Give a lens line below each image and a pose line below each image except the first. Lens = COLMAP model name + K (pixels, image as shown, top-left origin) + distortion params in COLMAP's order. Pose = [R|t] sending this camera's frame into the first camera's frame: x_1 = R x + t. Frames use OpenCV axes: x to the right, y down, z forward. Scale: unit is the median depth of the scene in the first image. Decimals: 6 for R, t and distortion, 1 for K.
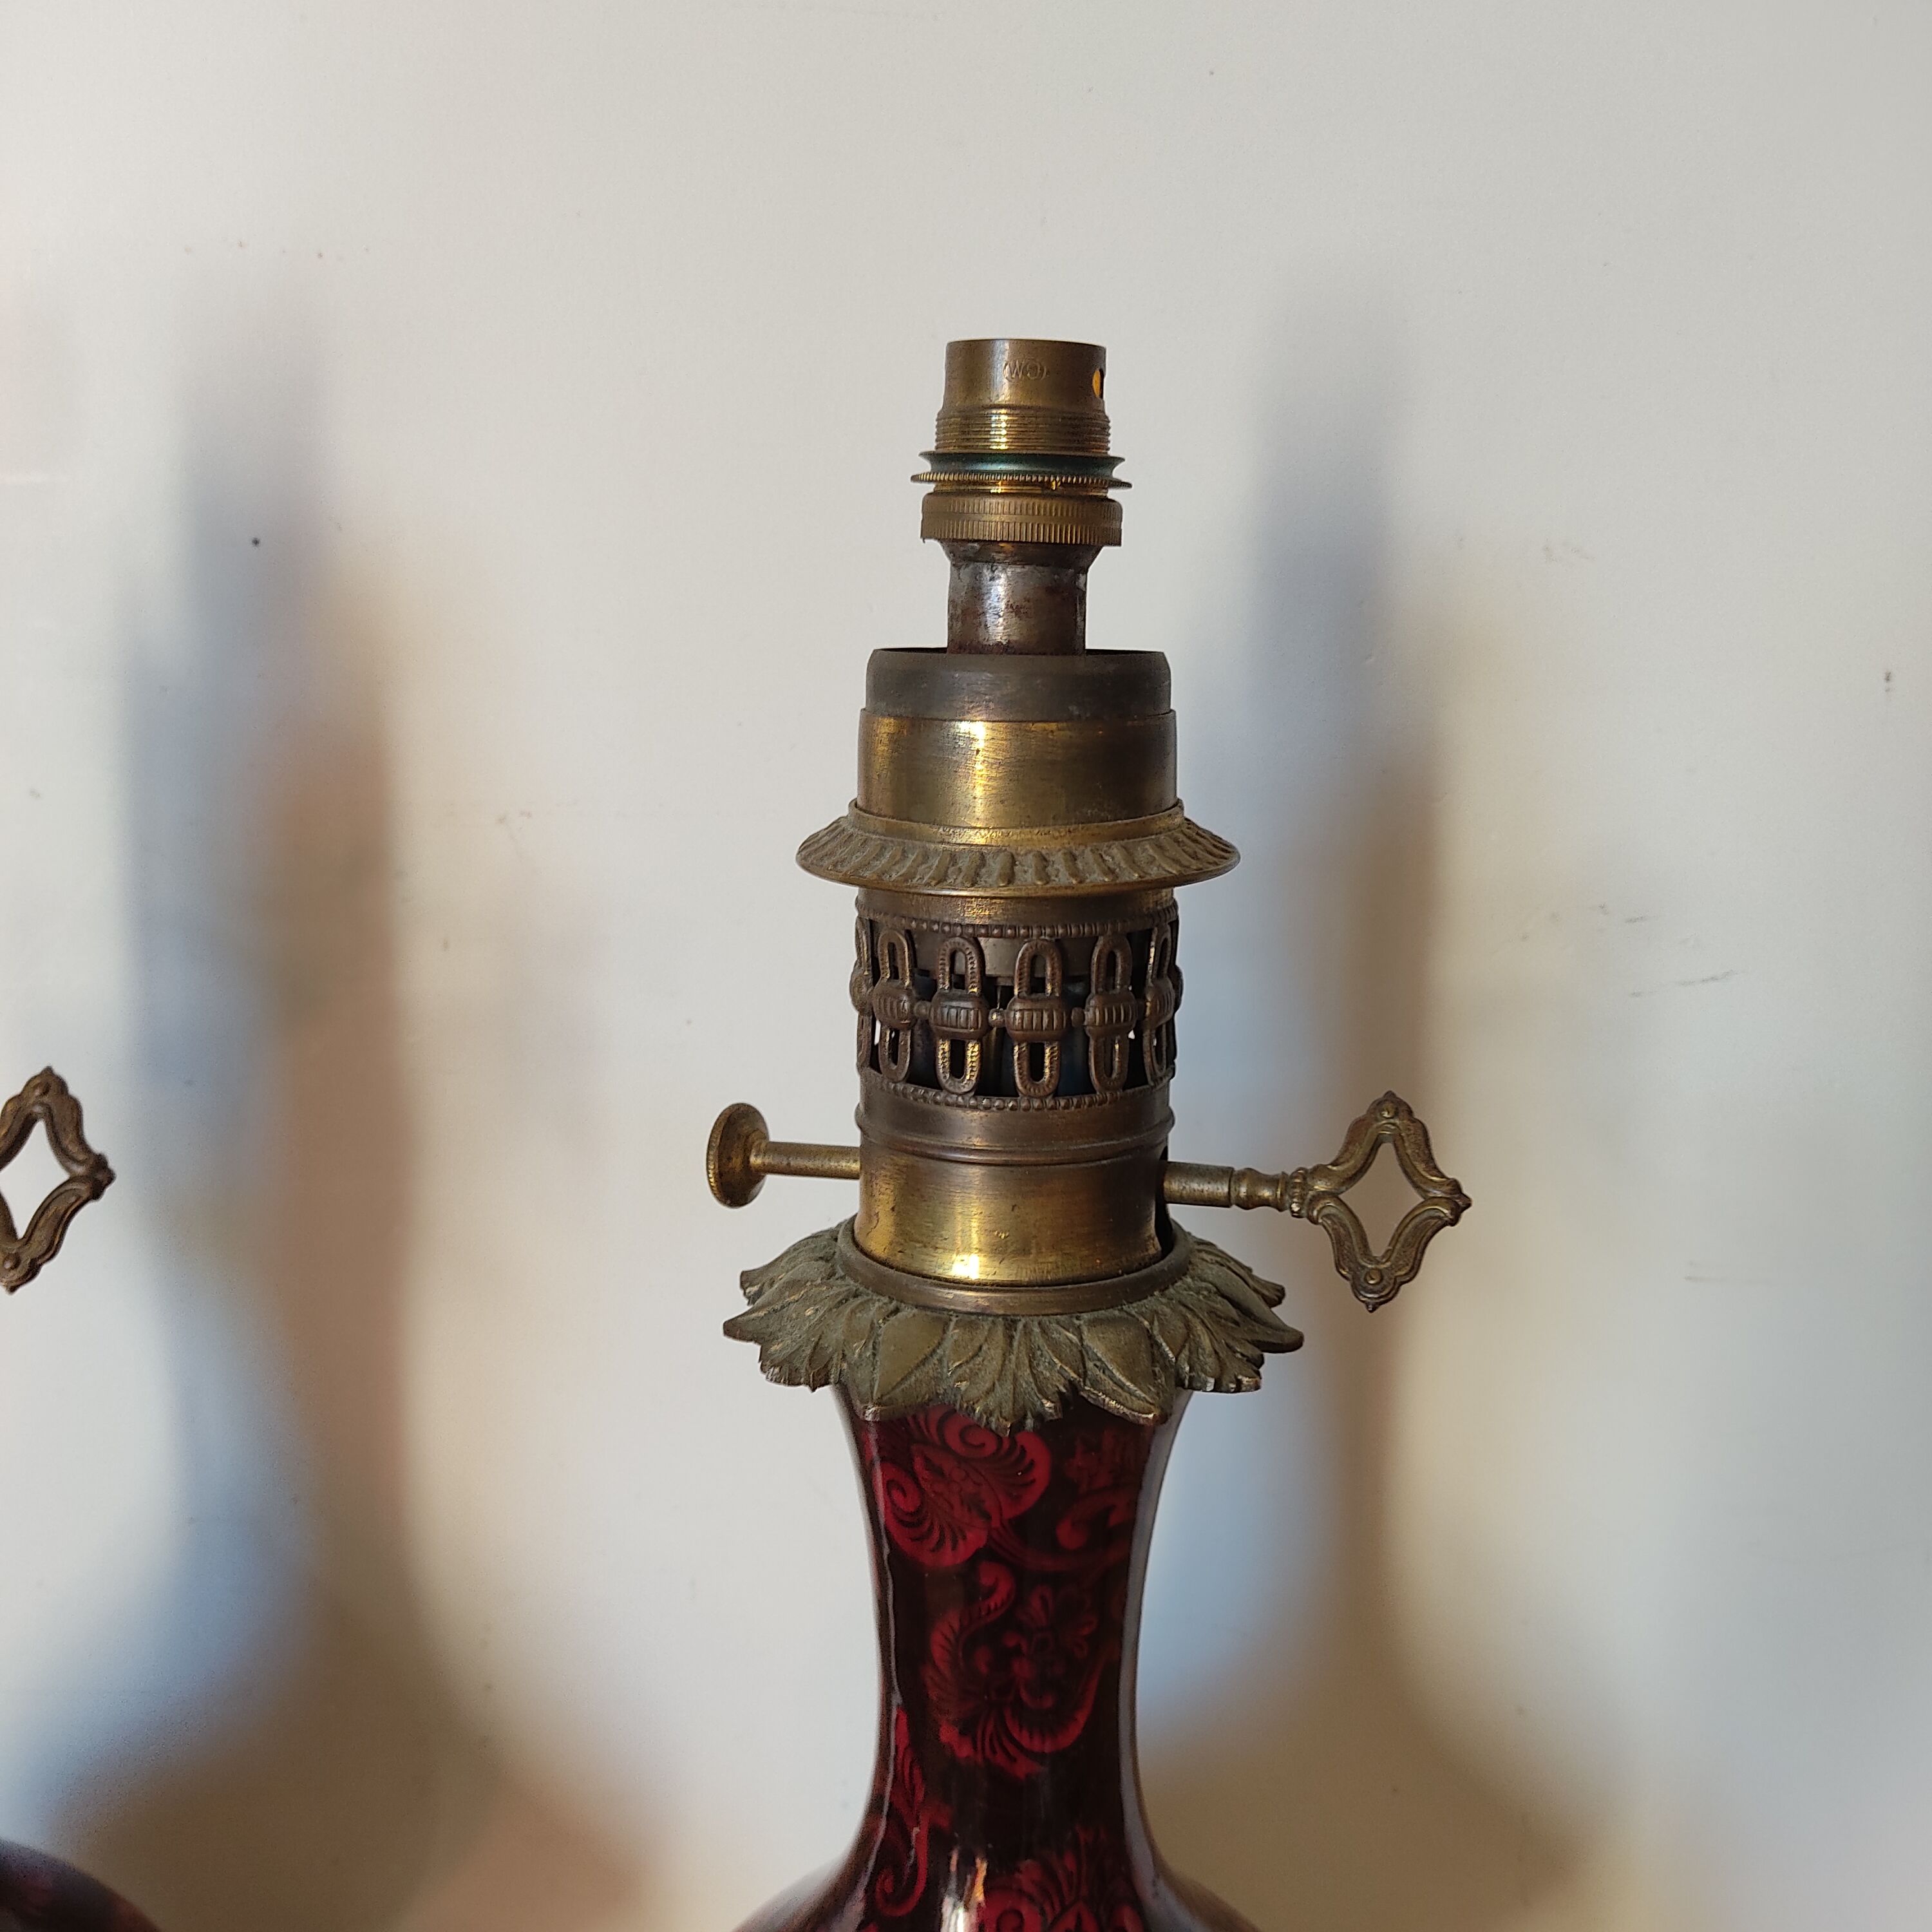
lens RADIAL K [[1954.6, 0, 966.0], [0, 1954.6, 966.0], [0, 0, 1]] dist [0.107534, -0.010184]
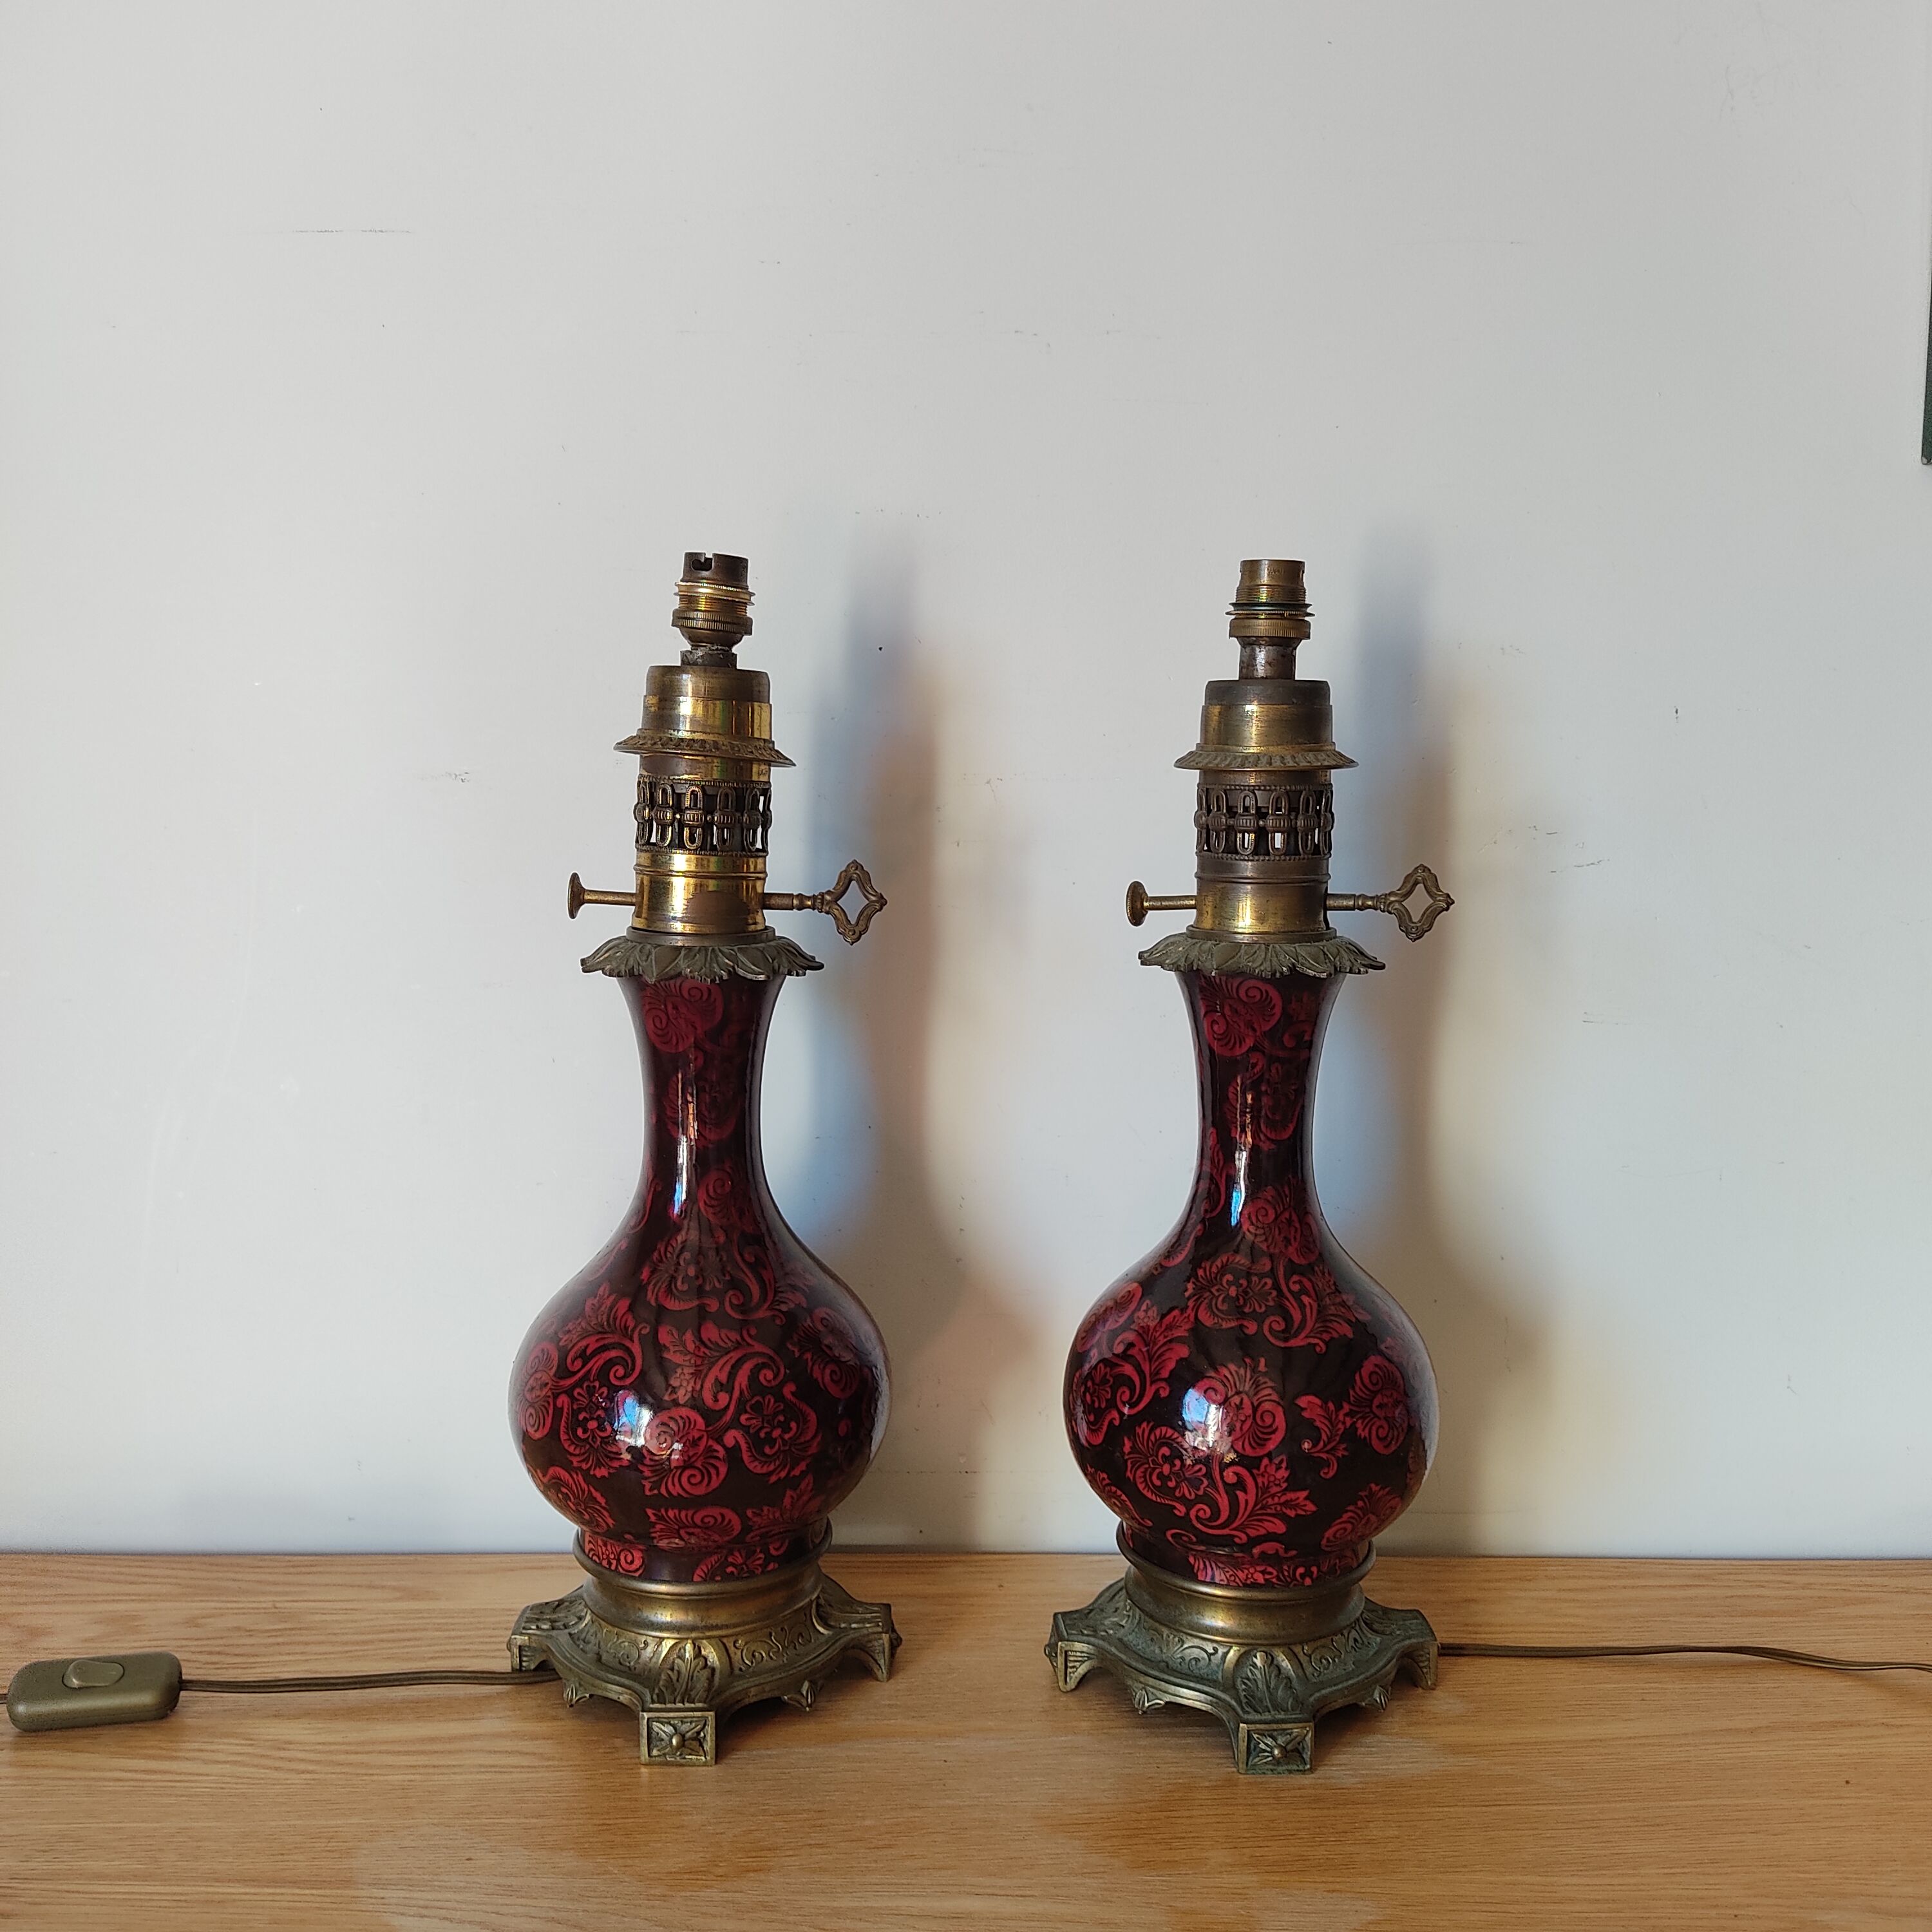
lens RADIAL K [[1954.6, 0, 966.0], [0, 1954.6, 966.0], [0, 0, 1]] dist [0.107534, -0.010184]
pose [[0.999298, 0.004737, -0.037175, -0.262153], [-0.007583, 0.997018, -0.076800, 0.394660], [0.036701, 0.077028, 0.996353, -1.469530]]
